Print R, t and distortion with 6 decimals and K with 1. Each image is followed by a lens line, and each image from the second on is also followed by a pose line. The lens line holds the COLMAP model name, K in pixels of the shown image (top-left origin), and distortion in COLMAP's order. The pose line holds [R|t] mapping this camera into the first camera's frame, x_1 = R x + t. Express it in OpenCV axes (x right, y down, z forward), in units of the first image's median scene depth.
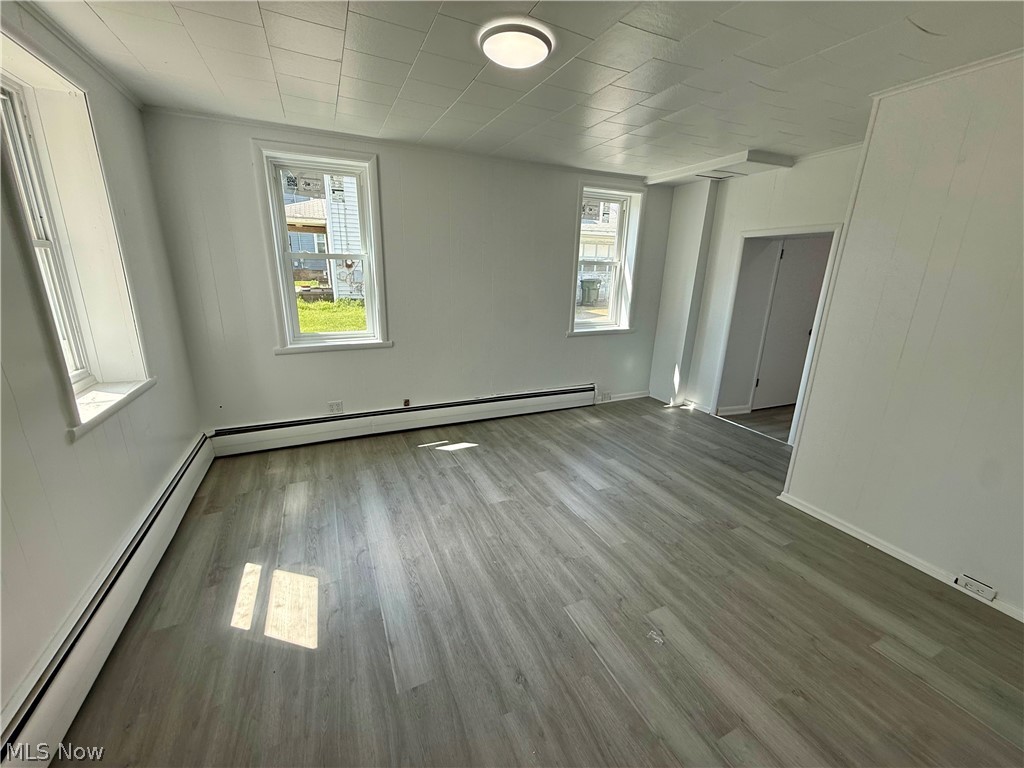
lens RADIAL K [[407.3, 0, 510.9], [0, 407.3, 381.0], [0, 0, 1]] dist [0.003552, -0.000807]
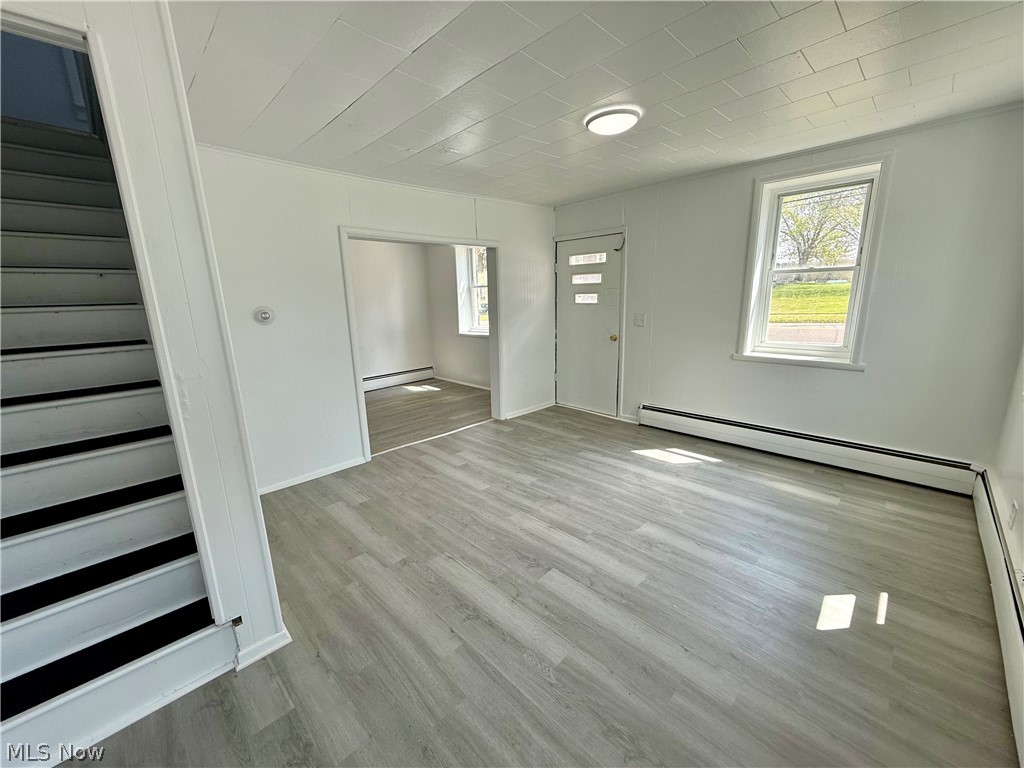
lens RADIAL K [[407.3, 0, 514.5], [0, 407.3, 385.8], [0, 0, 1]] dist [0.003552, -0.000807]
pose [[-0.935569, 0.082569, -0.343355, 0.623844], [-0.086857, 0.888613, 0.450358, -0.449650], [0.342296, 0.451164, -0.824187, 1.762023]]
